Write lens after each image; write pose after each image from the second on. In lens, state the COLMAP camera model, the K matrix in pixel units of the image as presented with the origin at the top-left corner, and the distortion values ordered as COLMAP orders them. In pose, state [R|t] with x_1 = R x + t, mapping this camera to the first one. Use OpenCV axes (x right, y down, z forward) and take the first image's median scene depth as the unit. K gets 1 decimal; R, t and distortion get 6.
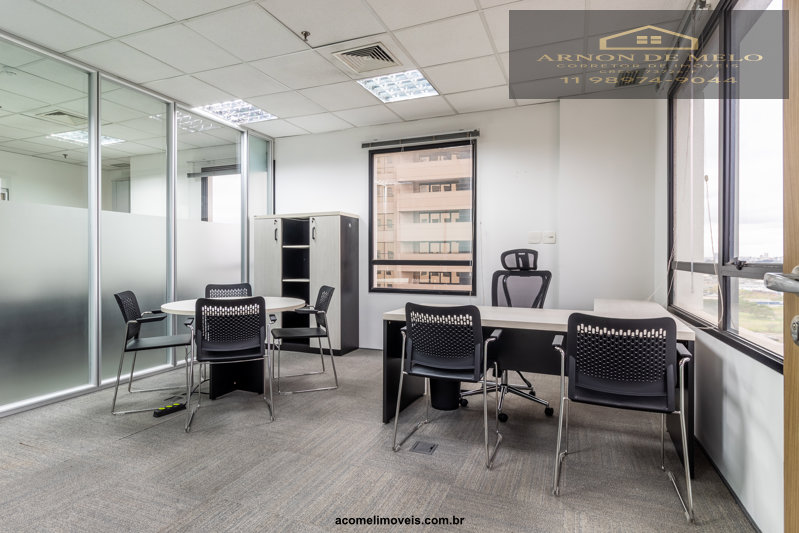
lens RADIAL K [[428.0, 0, 398.1], [0, 428.0, 259.8], [0, 0, 1]] dist [-0.000656, 0.000170]
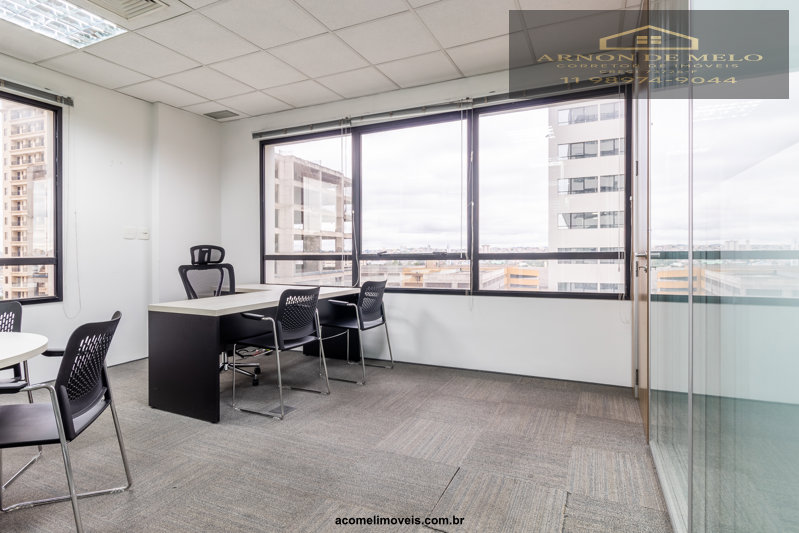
lens RADIAL K [[428.0, 0, 398.1], [0, 428.0, 259.8], [0, 0, 1]] dist [-0.000656, 0.000170]
pose [[0.044133, -0.019468, 0.998836, -1.057331], [0.012252, 0.999745, 0.018944, -0.002732], [-0.998951, 0.011401, 0.044360, 0.582177]]
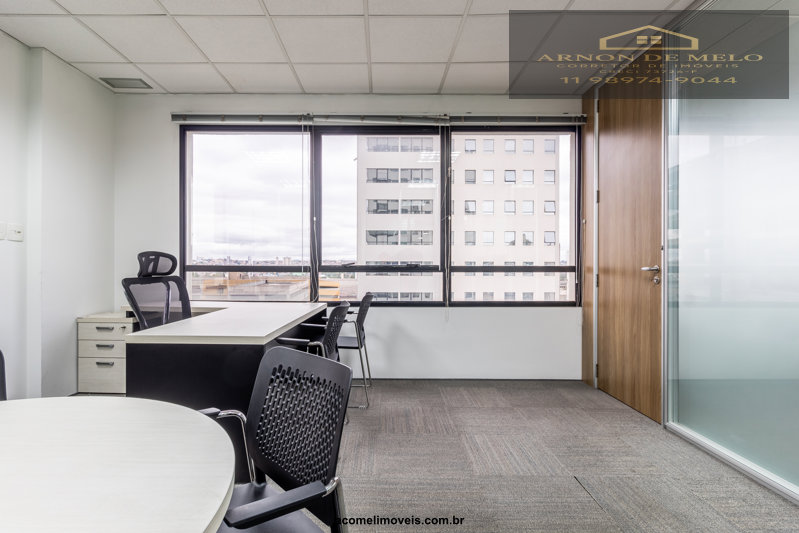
lens RADIAL K [[411.2, 0, 381.1], [0, 411.2, 267.9], [0, 0, 1]] dist [0.001676, -0.000451]
pose [[-0.379855, -0.011074, 0.924980, -0.832211], [-0.000504, 0.999931, 0.011764, -0.003402], [-0.925046, 0.004003, -0.379834, 1.164643]]
